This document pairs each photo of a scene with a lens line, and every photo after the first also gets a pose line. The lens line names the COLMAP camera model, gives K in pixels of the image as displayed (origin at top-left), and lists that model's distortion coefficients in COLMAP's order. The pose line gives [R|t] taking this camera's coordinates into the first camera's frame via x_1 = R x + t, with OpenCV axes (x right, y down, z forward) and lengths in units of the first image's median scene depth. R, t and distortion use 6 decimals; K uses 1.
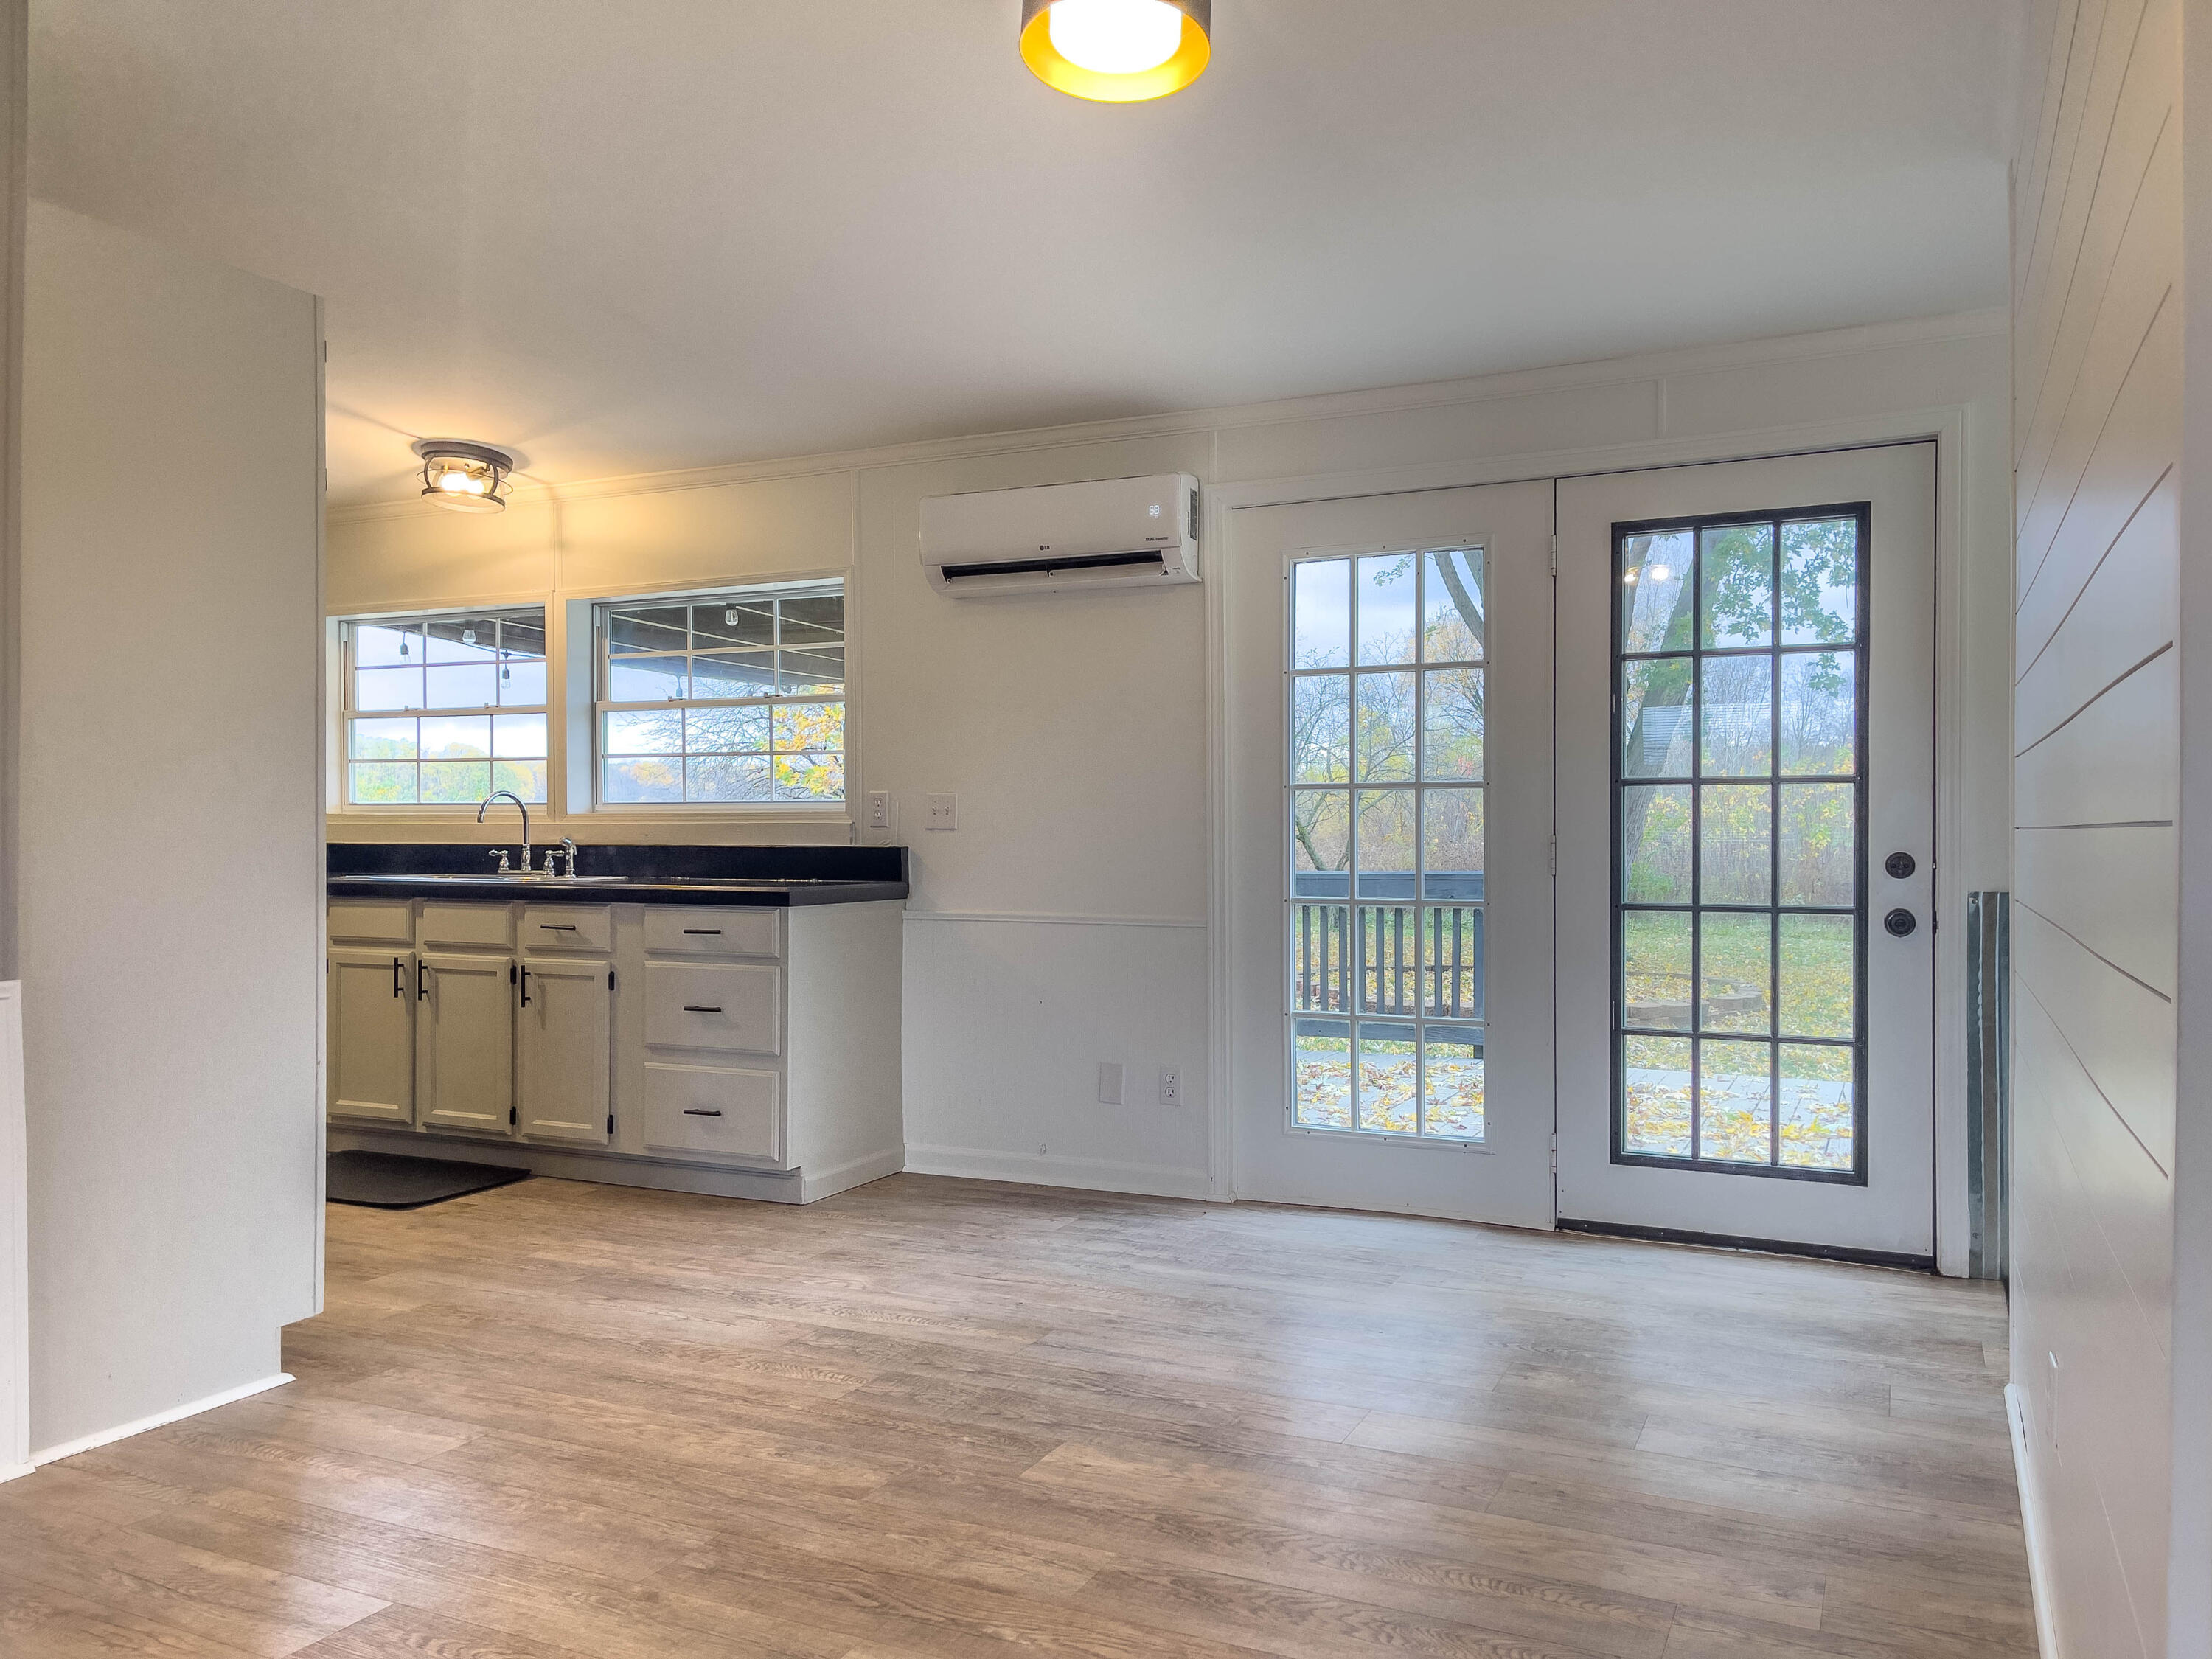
lens RADIAL K [[1684.1, 0, 1083.8], [0, 1684.1, 830.0], [0, 0, 1]] dist [0.074945, -0.088079]
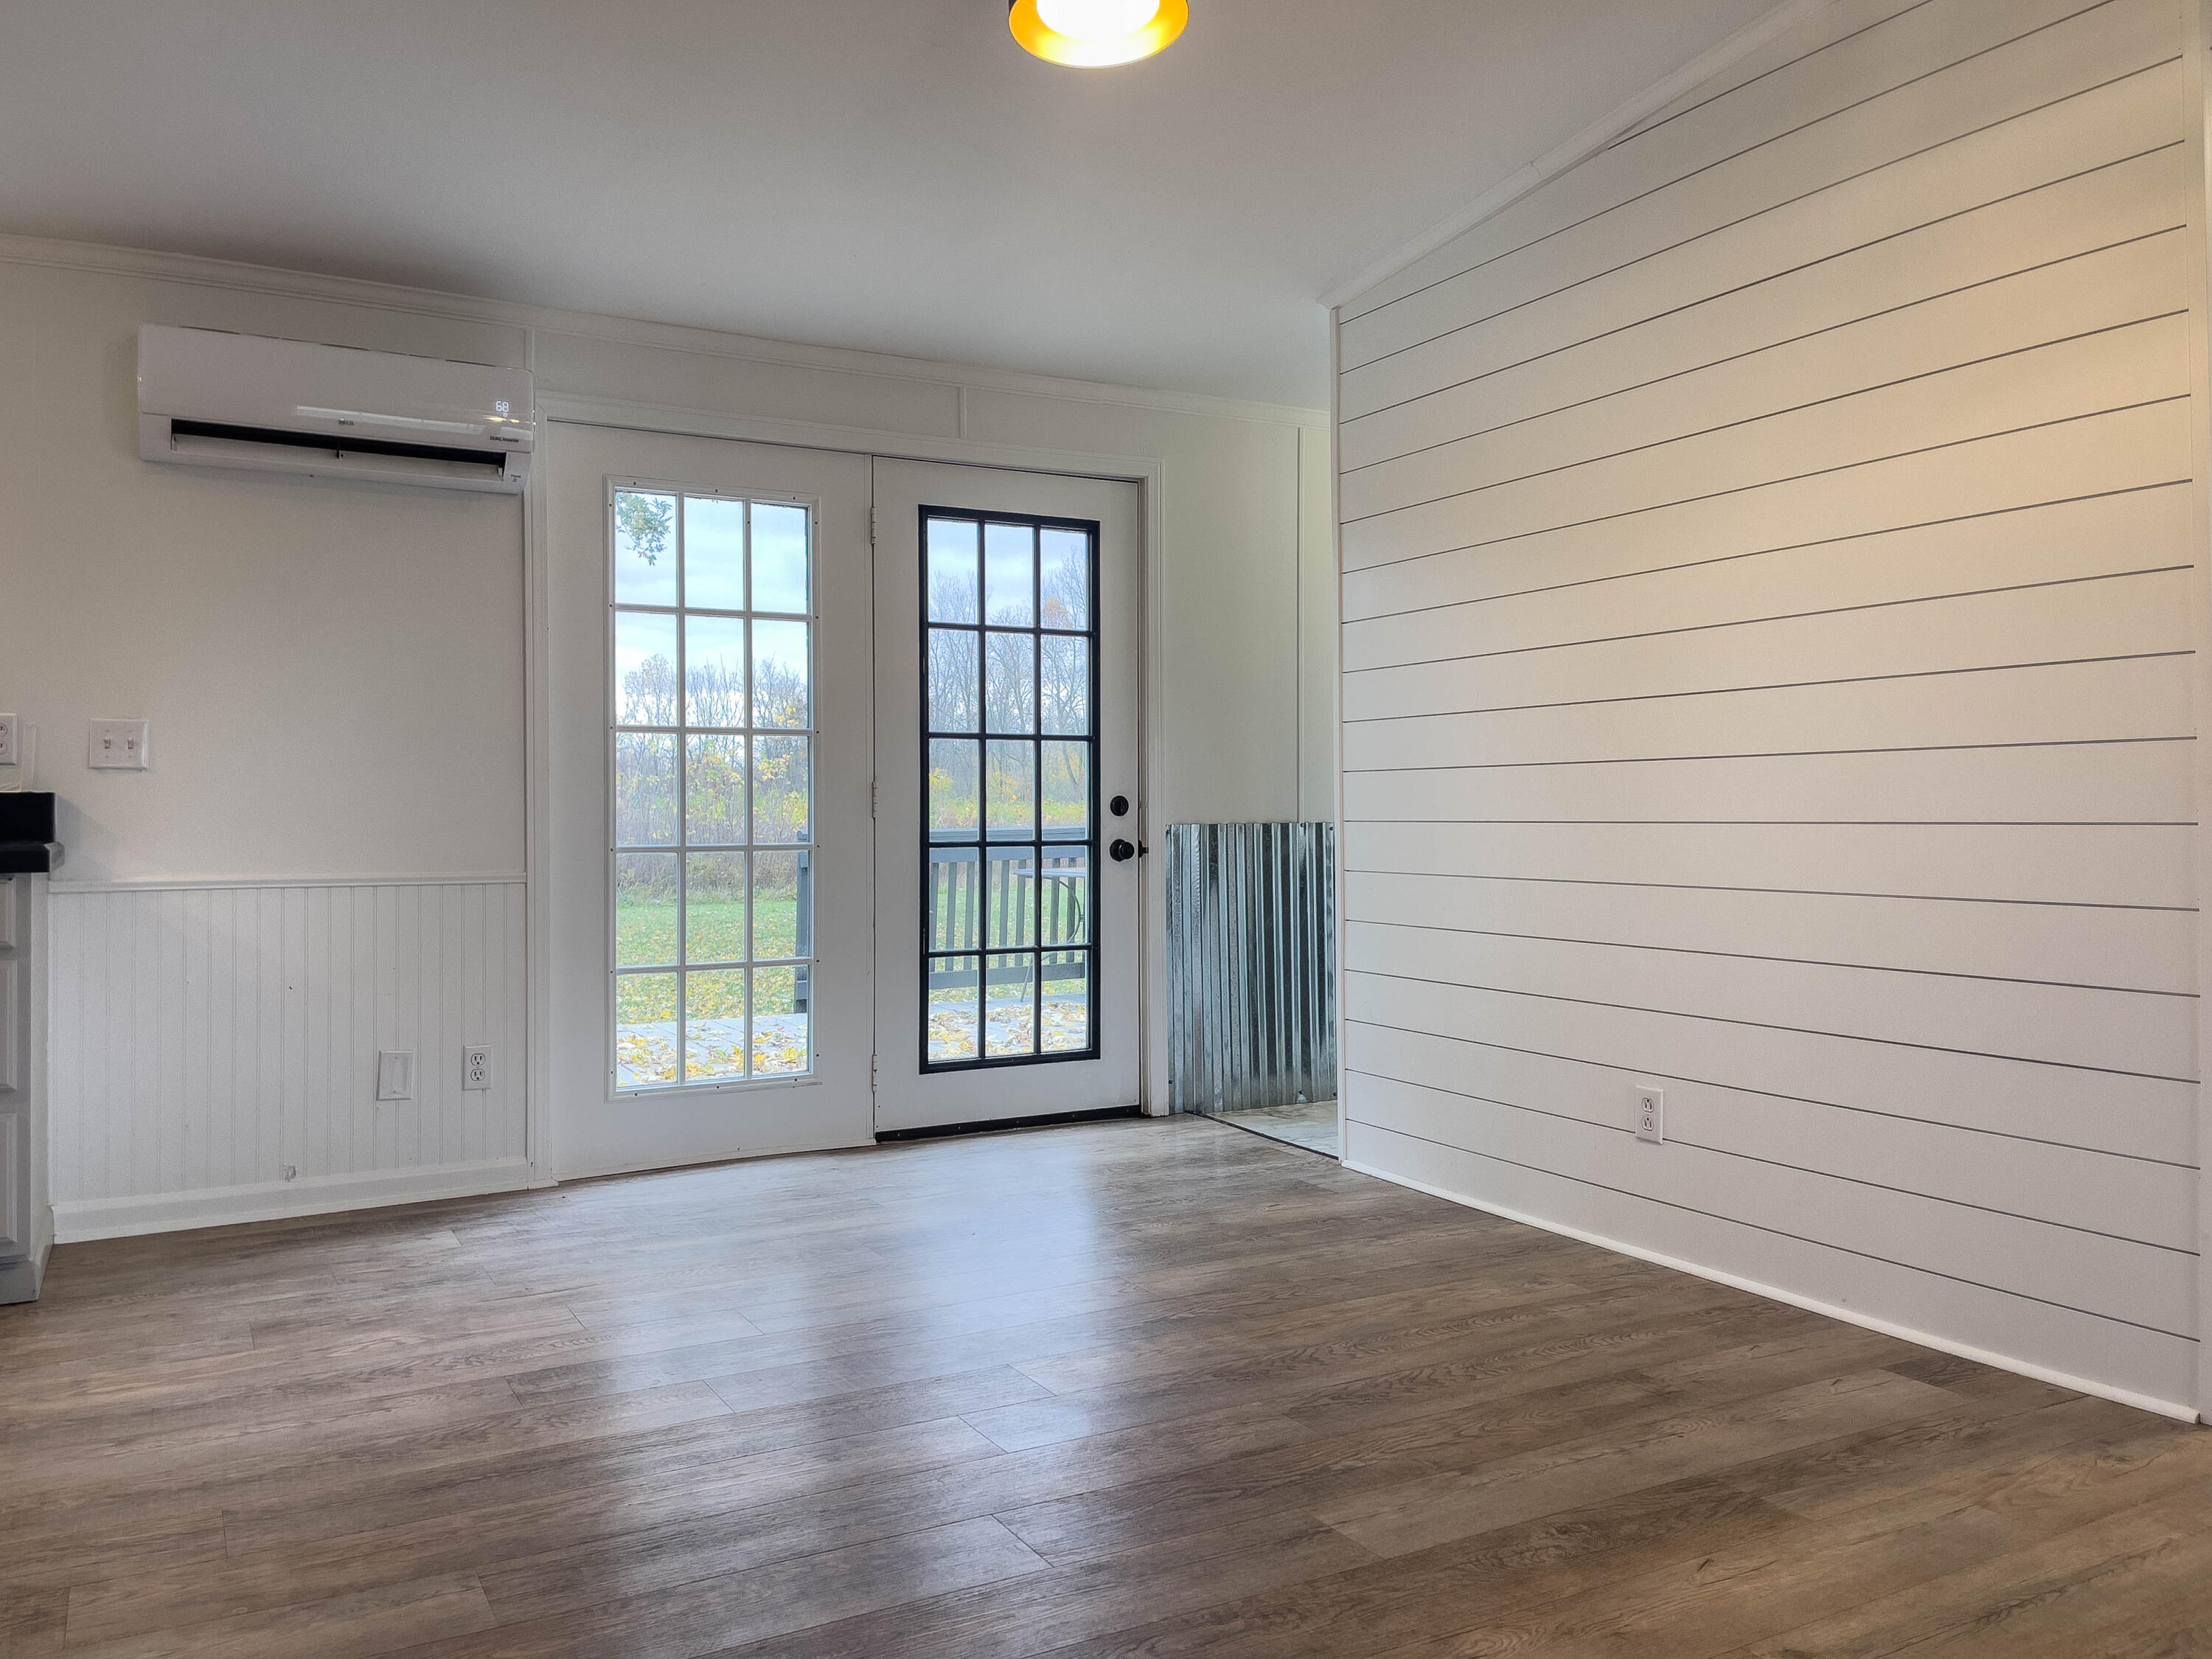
lens RADIAL K [[1684.1, 0, 1114.2], [0, 1684.1, 825.1], [0, 0, 1]] dist [0.074945, -0.088079]
pose [[0.573101, -0.008647, 0.819439, -0.568435], [0.001739, 0.999955, 0.009335, 0.022388], [-0.819483, -0.003925, 0.573090, 0.266685]]
